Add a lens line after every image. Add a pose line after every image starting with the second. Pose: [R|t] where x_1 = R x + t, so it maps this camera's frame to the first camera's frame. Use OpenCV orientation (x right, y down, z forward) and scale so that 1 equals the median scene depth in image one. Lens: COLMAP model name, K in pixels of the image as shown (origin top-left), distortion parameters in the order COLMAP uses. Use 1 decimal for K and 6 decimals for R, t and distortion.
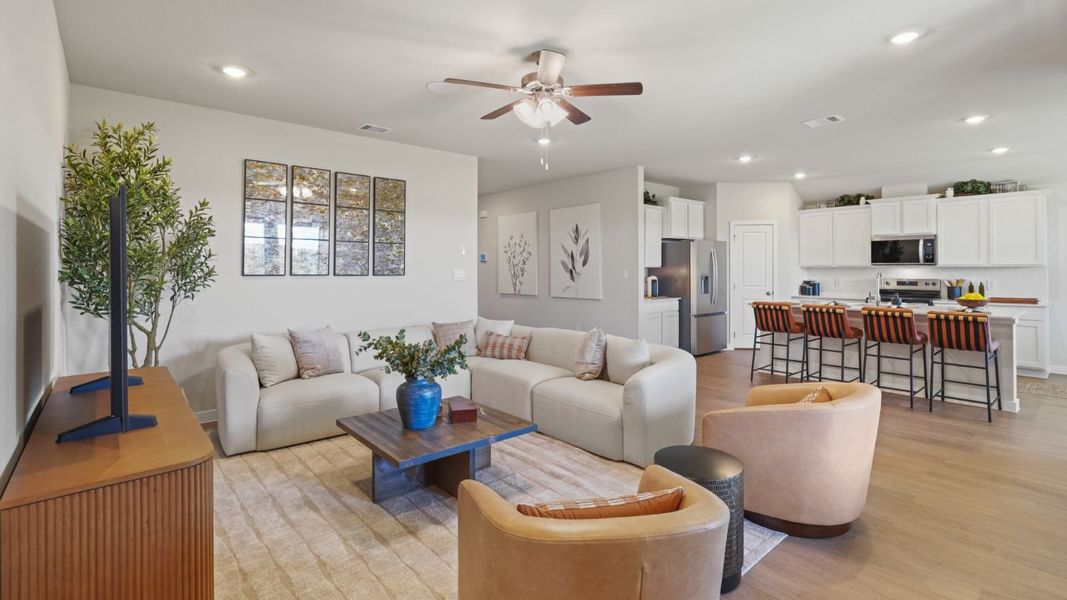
lens RADIAL K [[490.0, 0, 535.1], [0, 490.0, 263.9], [0, 0, 1]] dist [-0.000256, -0.000307]
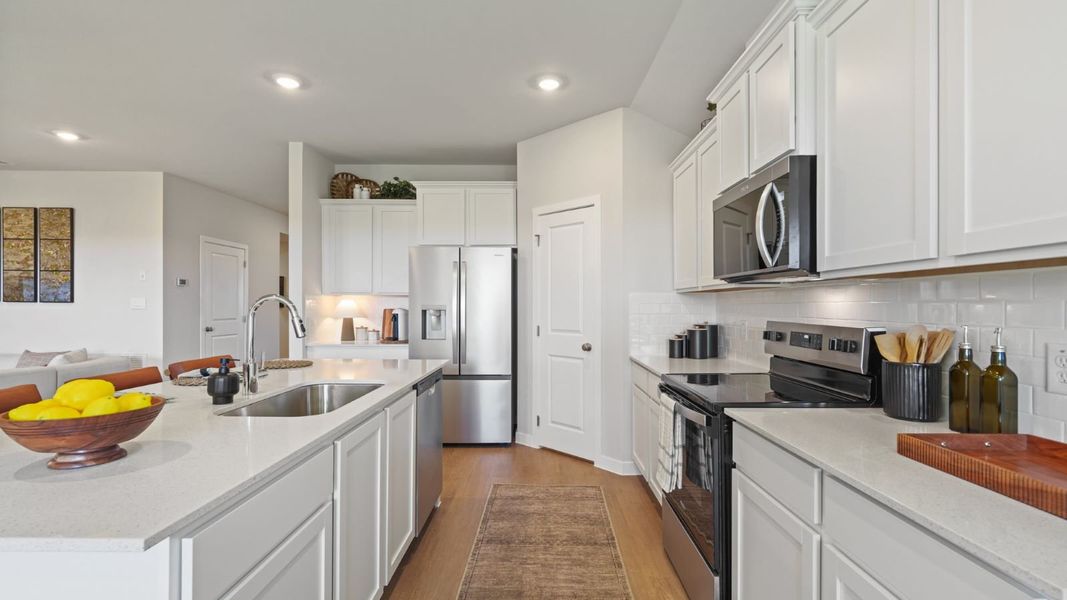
lens RADIAL K [[509.0, 0, 531.3], [0, 509.0, 301.6], [0, 0, 1]] dist [0.000380, -0.000170]
pose [[0.739492, -0.000637, -0.673166, 0.848829], [0.000384, 1.000000, -0.000524, 0.016843], [0.673166, 0.000129, 0.739492, 0.649168]]
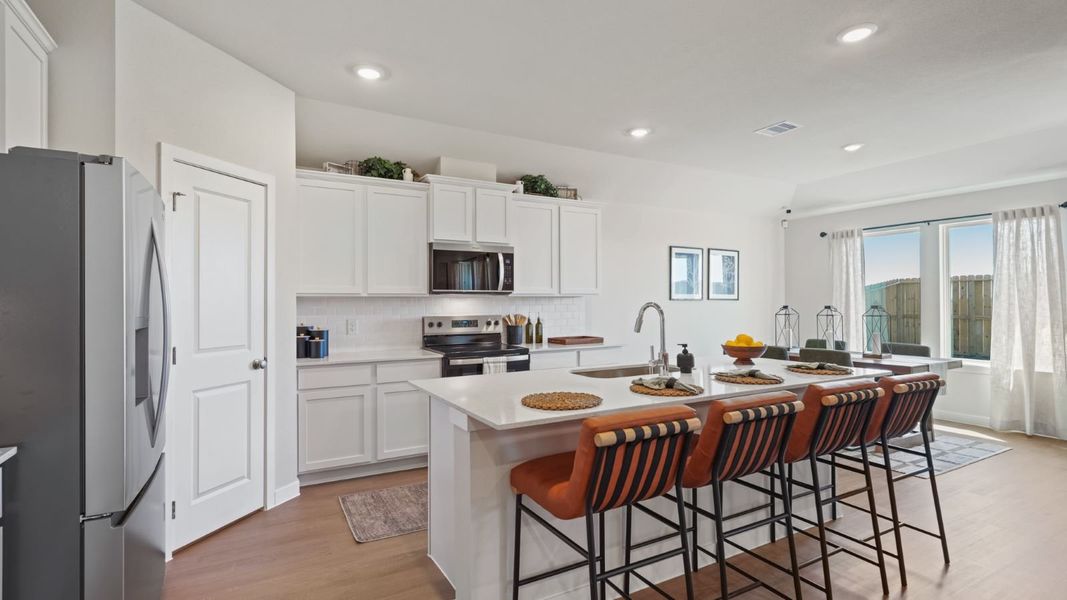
lens RADIAL K [[509.0, 0, 531.3], [0, 509.0, 301.6], [0, 0, 1]] dist [0.000380, -0.000170]
pose [[0.195900, 0.002525, 0.980621, 0.146506], [-0.001383, 0.999996, -0.002299, 0.013249], [-0.980623, -0.000905, 0.195903, 0.784880]]
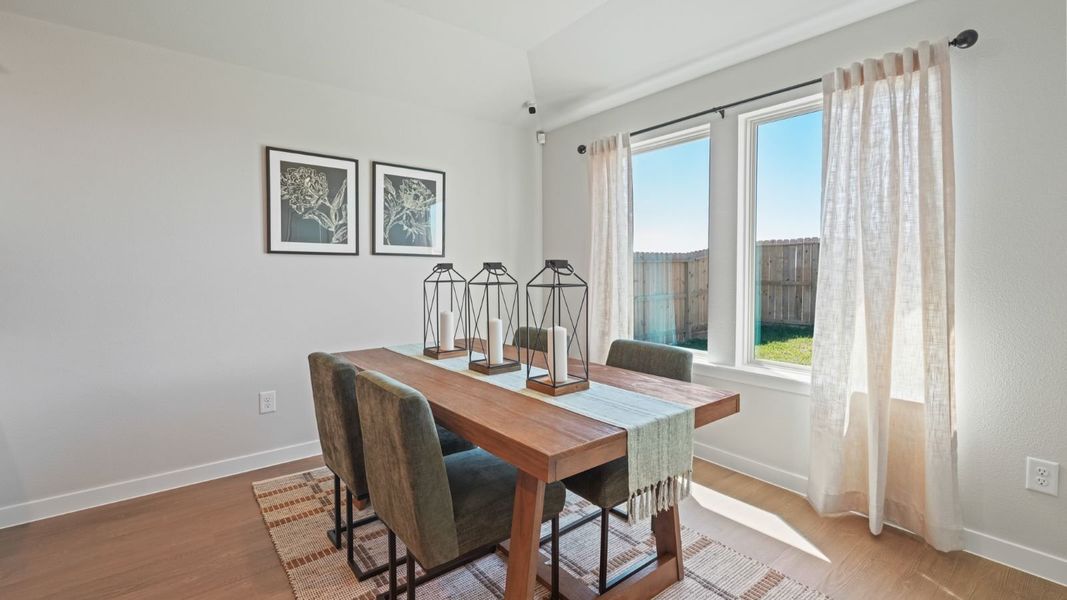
lens RADIAL K [[469.8, 0, 536.0], [0, 469.8, 286.8], [0, 0, 1]] dist [0.002384, 0.000145]
pose [[0.036312, -0.034387, 0.998749, 0.617083], [-0.005464, 0.999386, 0.034608, 0.021711], [-0.999326, -0.006714, 0.036102, 0.487909]]
